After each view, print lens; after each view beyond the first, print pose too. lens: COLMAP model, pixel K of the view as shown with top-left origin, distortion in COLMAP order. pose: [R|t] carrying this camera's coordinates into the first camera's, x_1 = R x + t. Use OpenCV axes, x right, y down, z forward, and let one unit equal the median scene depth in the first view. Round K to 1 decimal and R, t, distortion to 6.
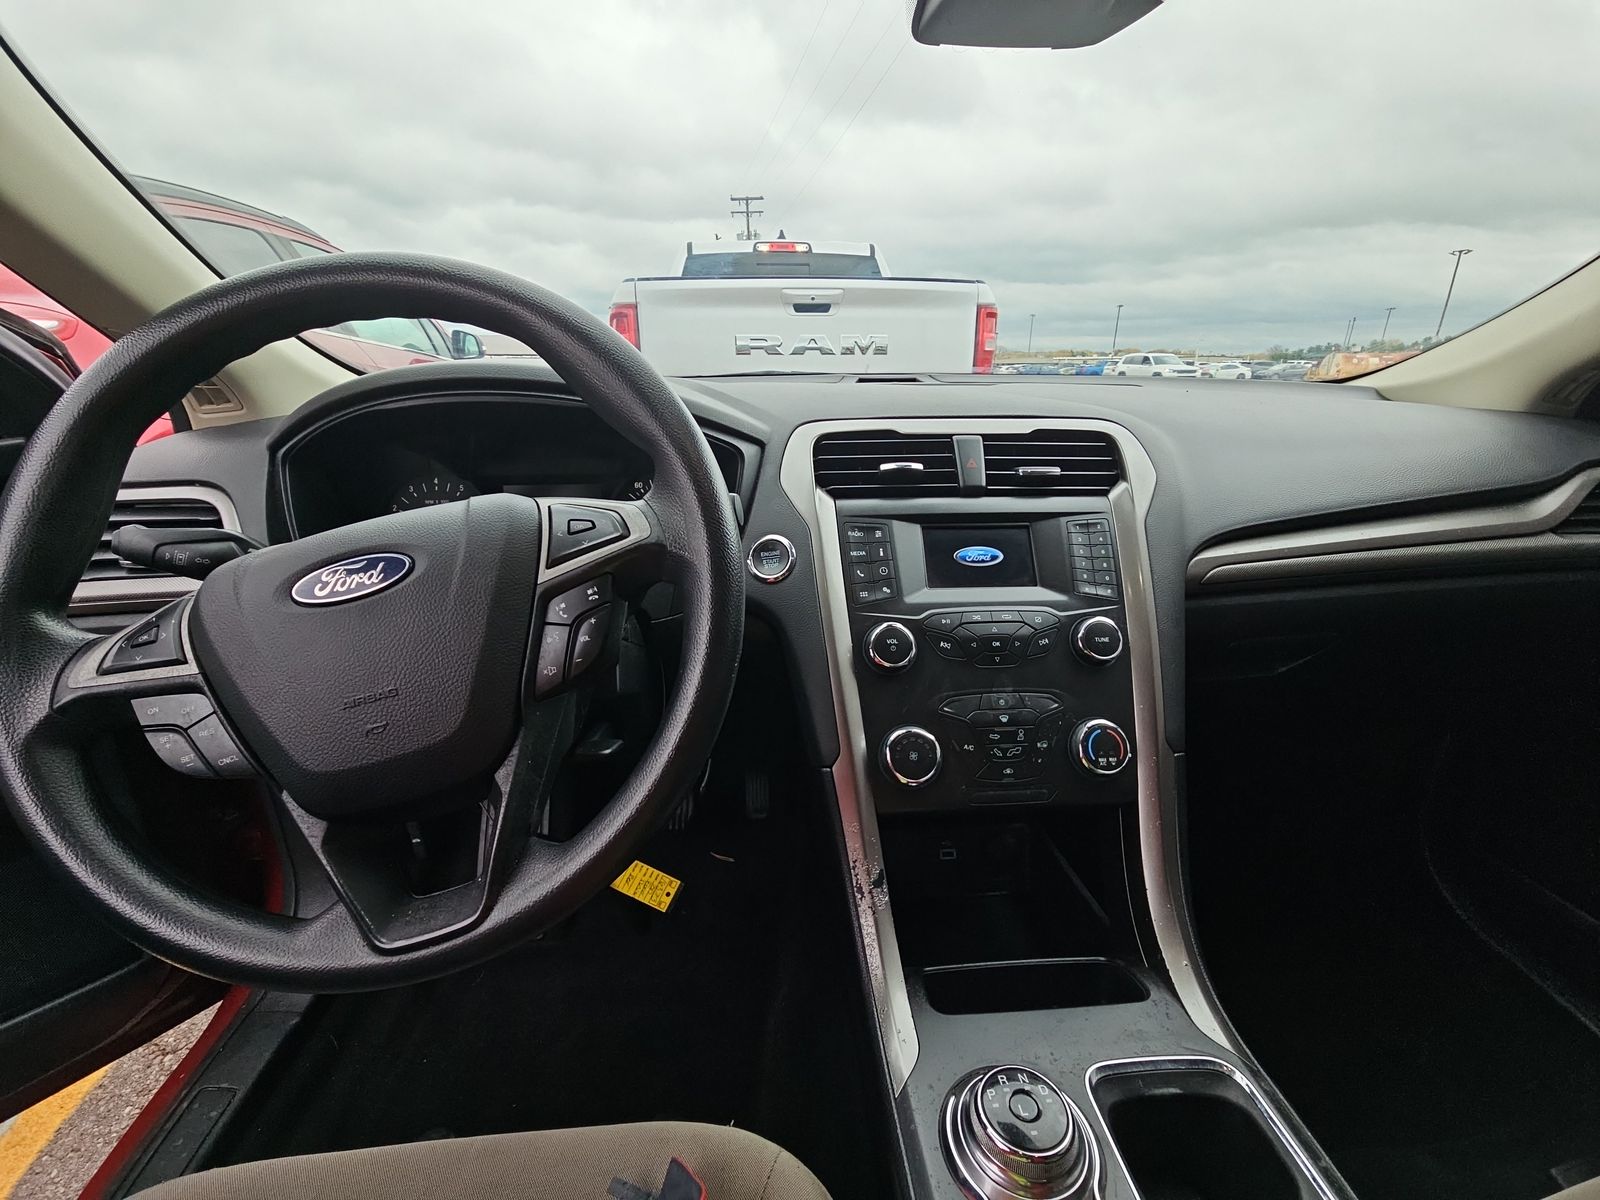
lens RADIAL K [[638.7, 0, 800.0], [0, 638.7, 600.0], [0, 0, 1]] dist [0.000856, -0.000320]
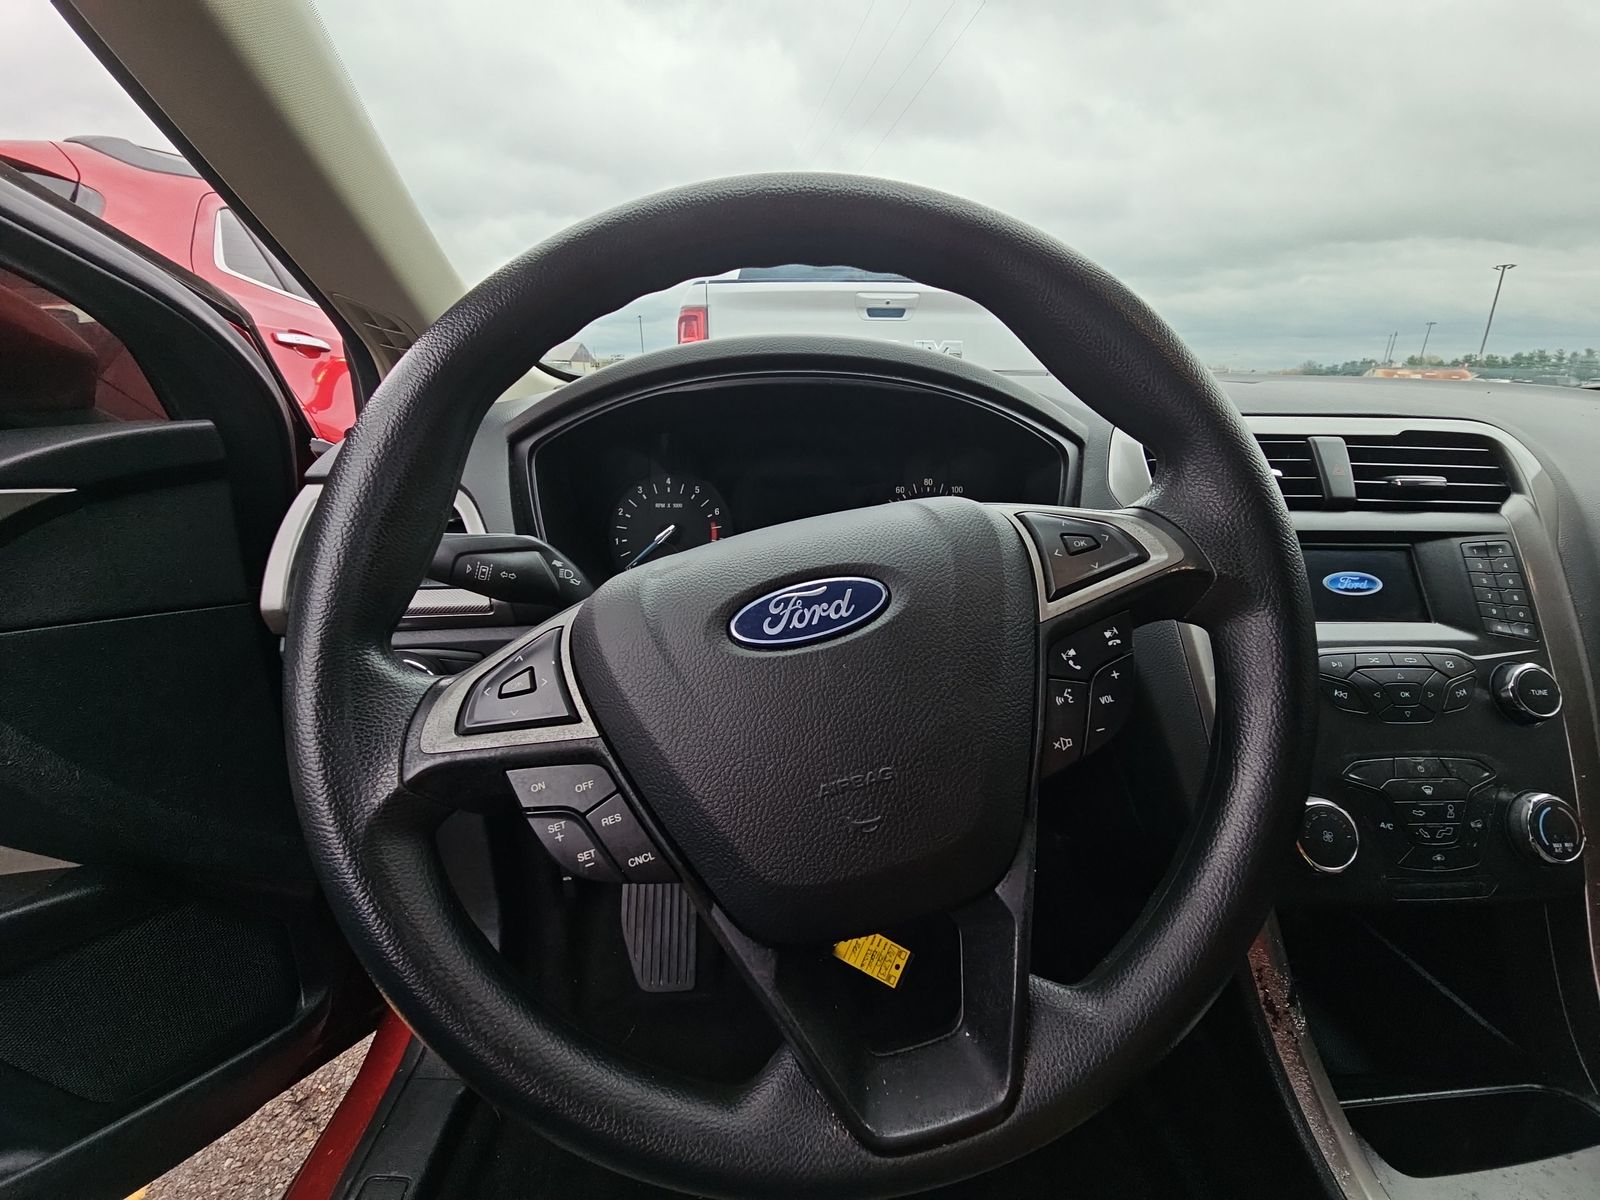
lens RADIAL K [[640.8, 0, 800.0], [0, 640.8, 600.0], [0, 0, 1]] dist [0.001000, 0.000219]
pose [[0.999379, 0.021155, -0.028171, -0.428703], [-0.021566, 0.999664, -0.014371, -0.021724], [0.027858, 0.014970, 0.999500, 0.170091]]
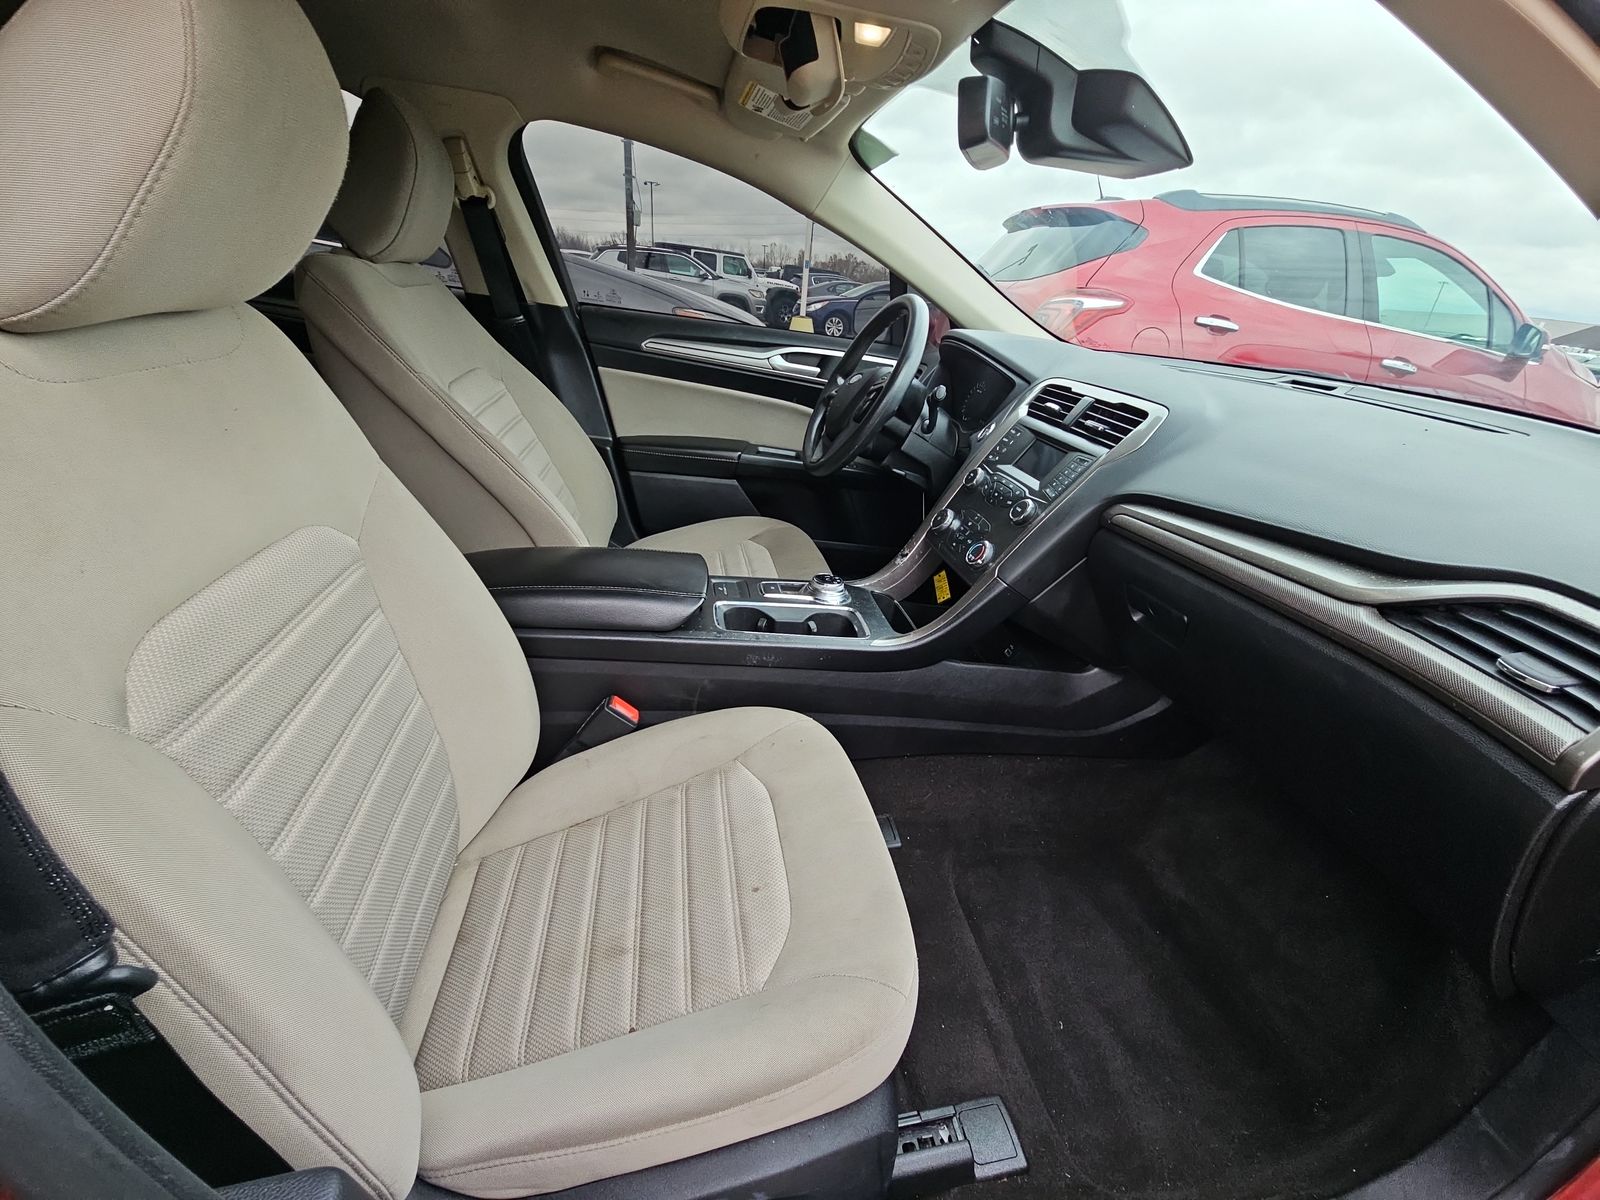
lens RADIAL K [[640.8, 0, 800.0], [0, 640.8, 600.0], [0, 0, 1]] dist [0.001000, 0.000219]
pose [[0.107724, 0.451593, -0.885697, 2.101215], [-0.371342, 0.844680, 0.385515, -0.189211], [0.922226, 0.287367, 0.258688, 0.004533]]
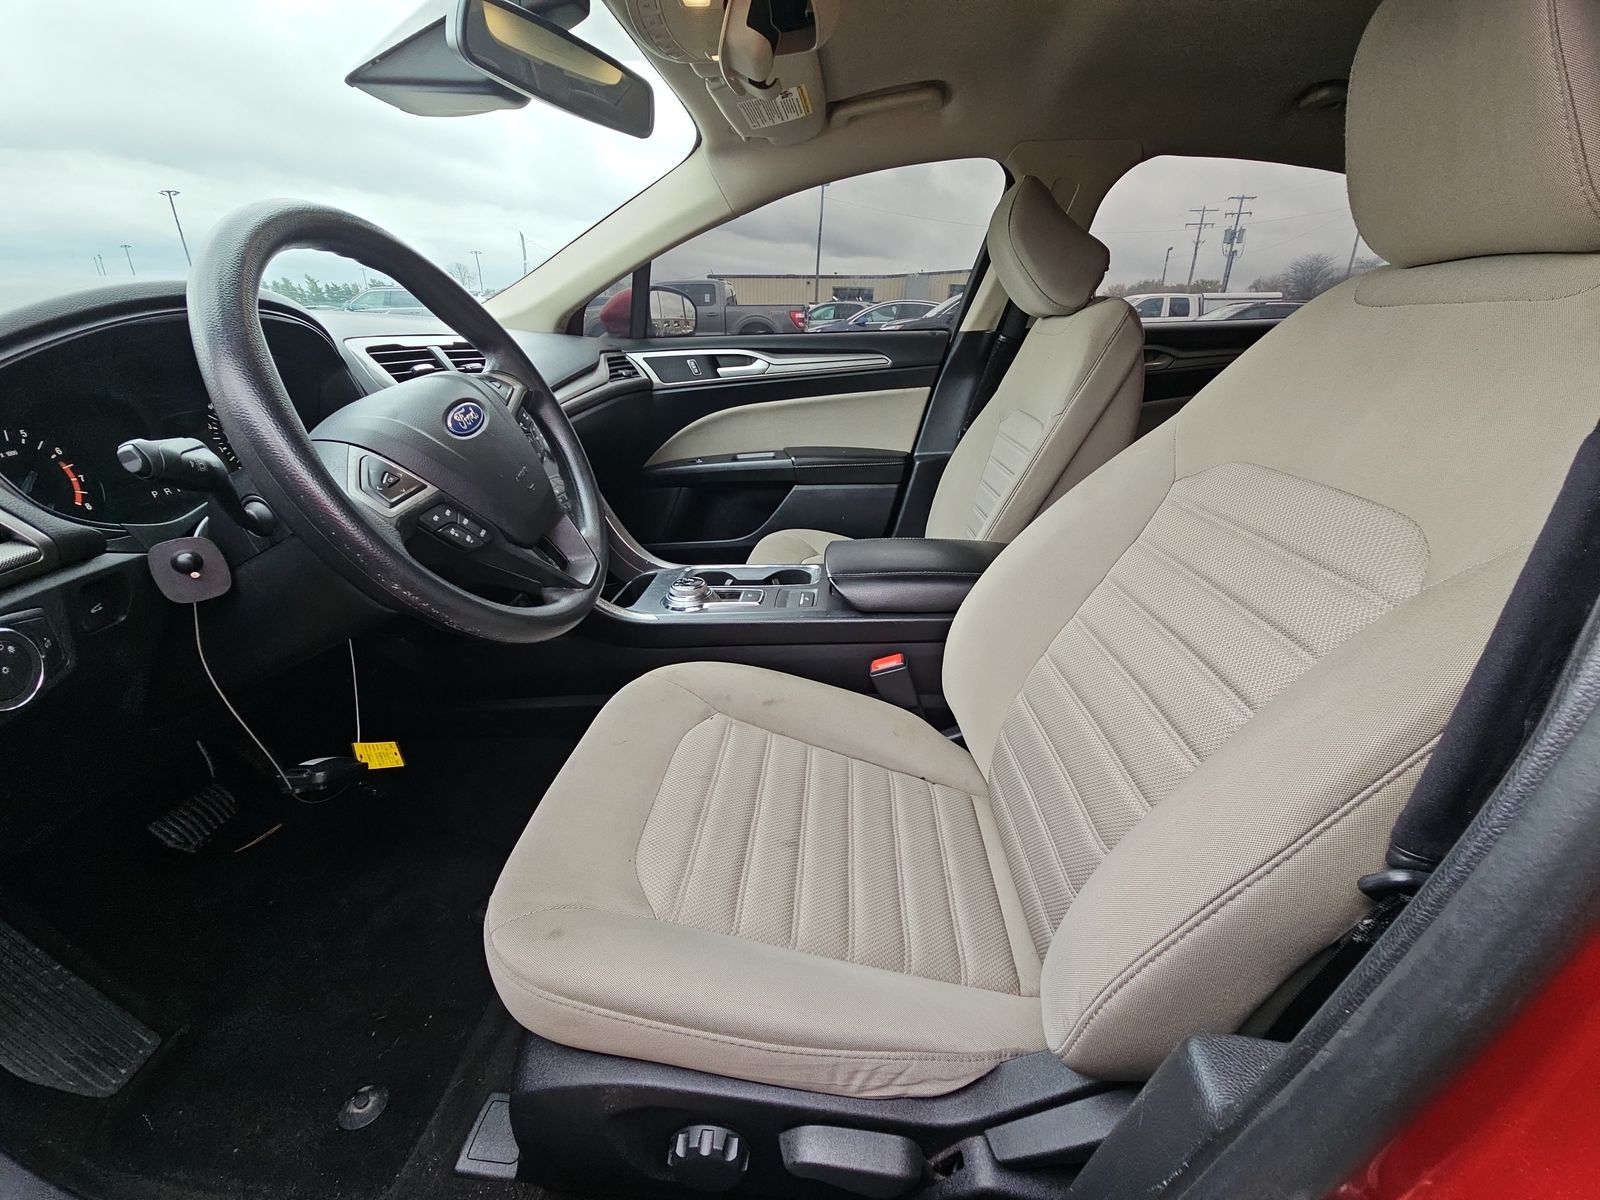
lens RADIAL K [[640.8, 0, 800.0], [0, 640.8, 600.0], [0, 0, 1]] dist [0.001000, 0.000219]
pose [[0.135672, -0.388875, 0.911246, -1.421485], [0.328412, 0.885402, 0.328950, 0.075283], [-0.934740, 0.254635, 0.247835, -0.069157]]
